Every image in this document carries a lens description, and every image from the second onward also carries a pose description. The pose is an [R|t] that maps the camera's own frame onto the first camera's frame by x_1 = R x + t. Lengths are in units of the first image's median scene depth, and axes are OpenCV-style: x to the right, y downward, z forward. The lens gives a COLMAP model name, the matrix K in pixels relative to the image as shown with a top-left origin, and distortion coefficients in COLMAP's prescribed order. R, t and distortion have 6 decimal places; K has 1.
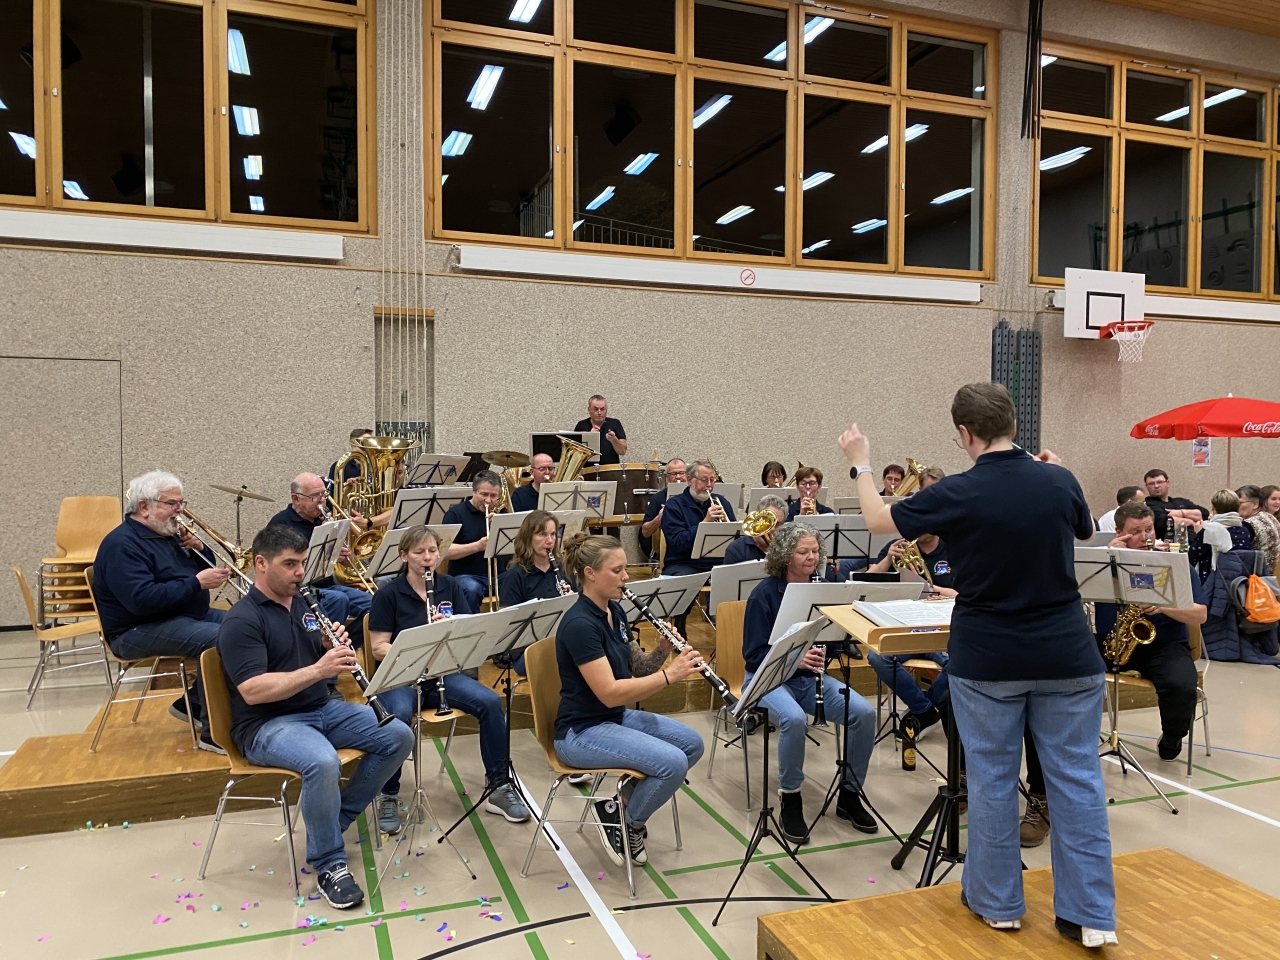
lens RADIAL K [[970.2, 0, 640.3], [0, 970.2, 481.0], [0, 0, 1]] dist [-0.005180, -0.004791]
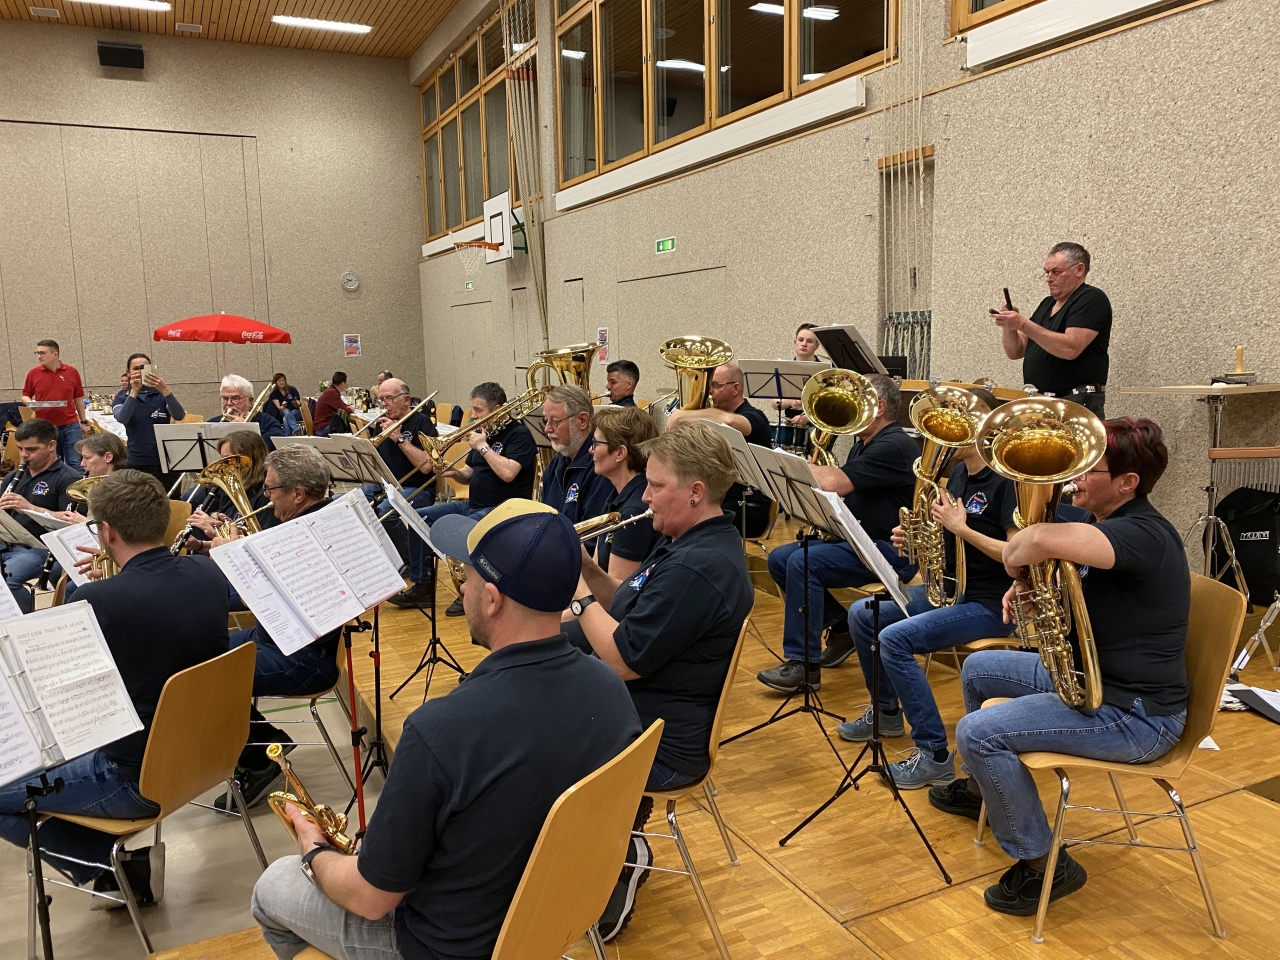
lens RADIAL K [[970.2, 0, 639.3], [0, 970.2, 474.6], [0, 0, 1]] dist [-0.005180, -0.004791]
pose [[0.104206, 0.127095, -0.986401, 0.471803], [-0.015373, 0.991889, 0.126178, -0.028225], [0.994437, 0.002015, 0.105315, 0.721142]]
